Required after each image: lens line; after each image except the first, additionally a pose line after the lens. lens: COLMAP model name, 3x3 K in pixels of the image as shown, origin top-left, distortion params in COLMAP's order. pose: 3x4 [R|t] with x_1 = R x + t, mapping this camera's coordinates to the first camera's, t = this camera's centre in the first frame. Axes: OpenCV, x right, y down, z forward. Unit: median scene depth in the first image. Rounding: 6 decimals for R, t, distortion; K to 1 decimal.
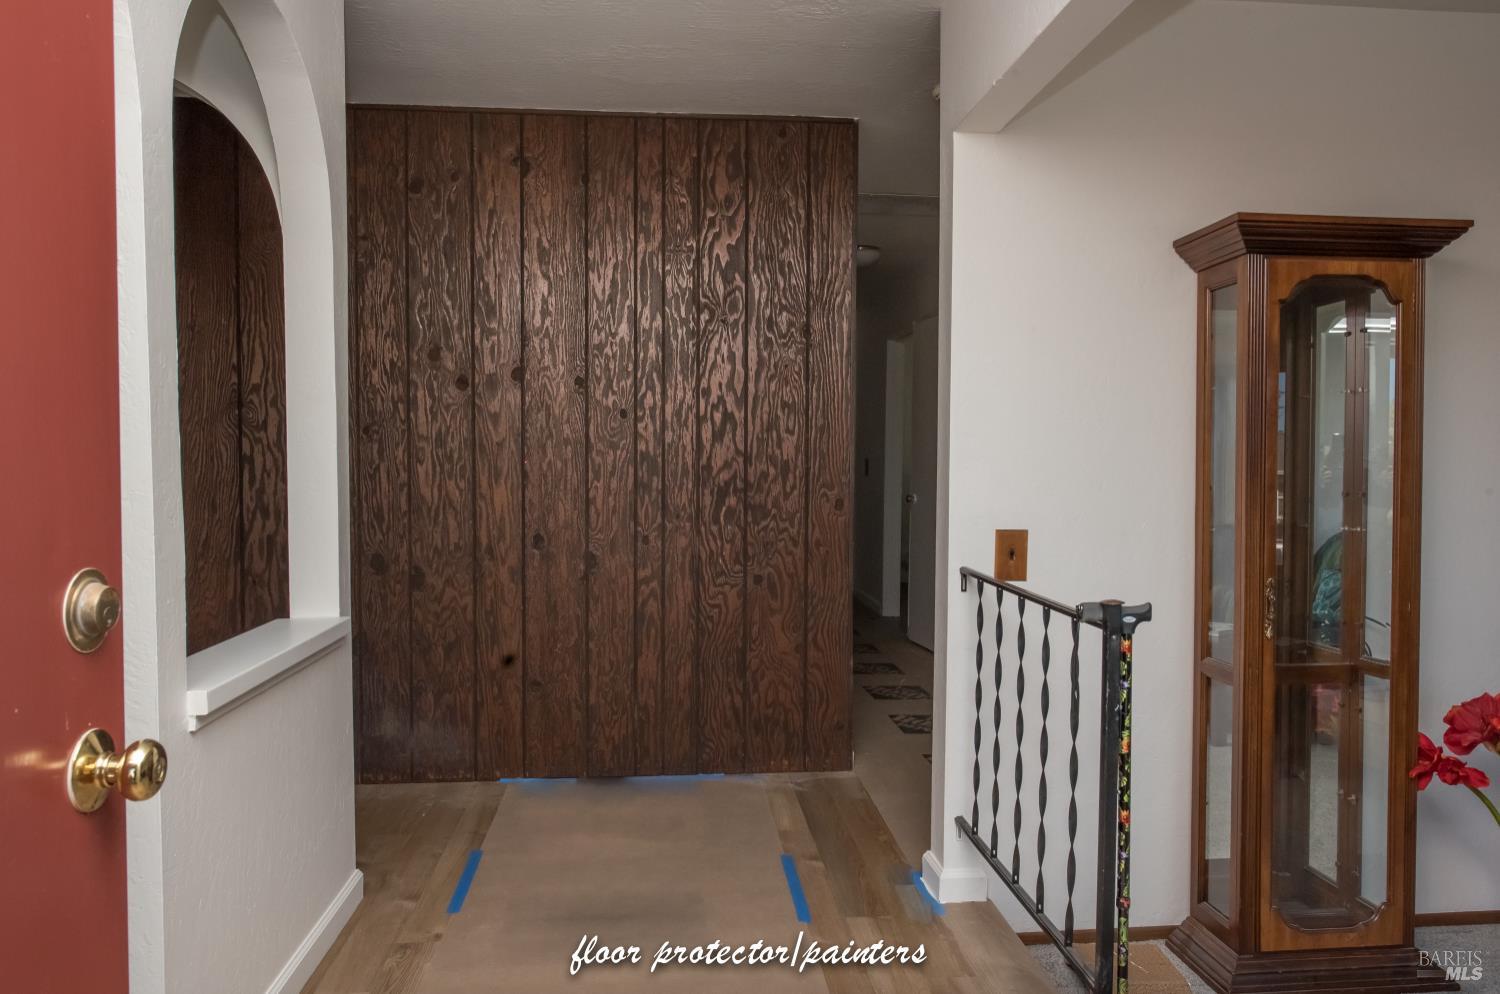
lens RADIAL K [[1041.7, 0, 746.4], [0, 1041.7, 490.1], [0, 0, 1]] dist [-0.003868, 0.002206]
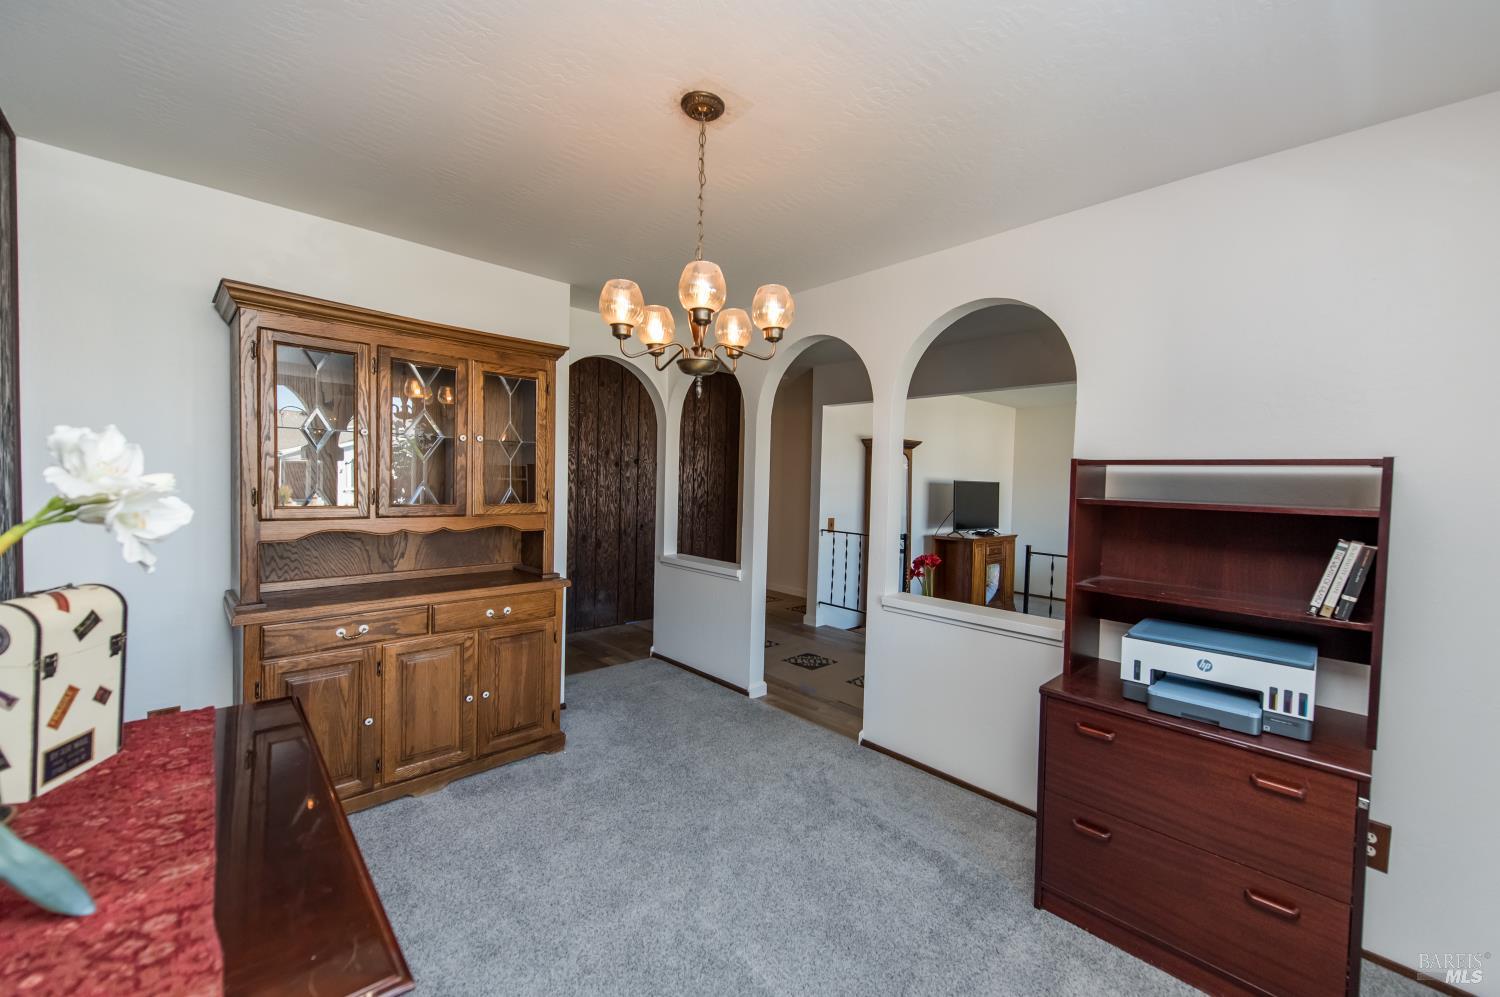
lens RADIAL K [[600.9, 0, 757.8], [0, 600.9, 490.9], [0, 0, 1]] dist [-0.019546, -0.001839]
pose [[0.786723, 0.002656, 0.617300, -0.896919], [-0.000540, 0.999993, -0.003615, -0.035039], [-0.617306, 0.002510, 0.786719, -0.336866]]
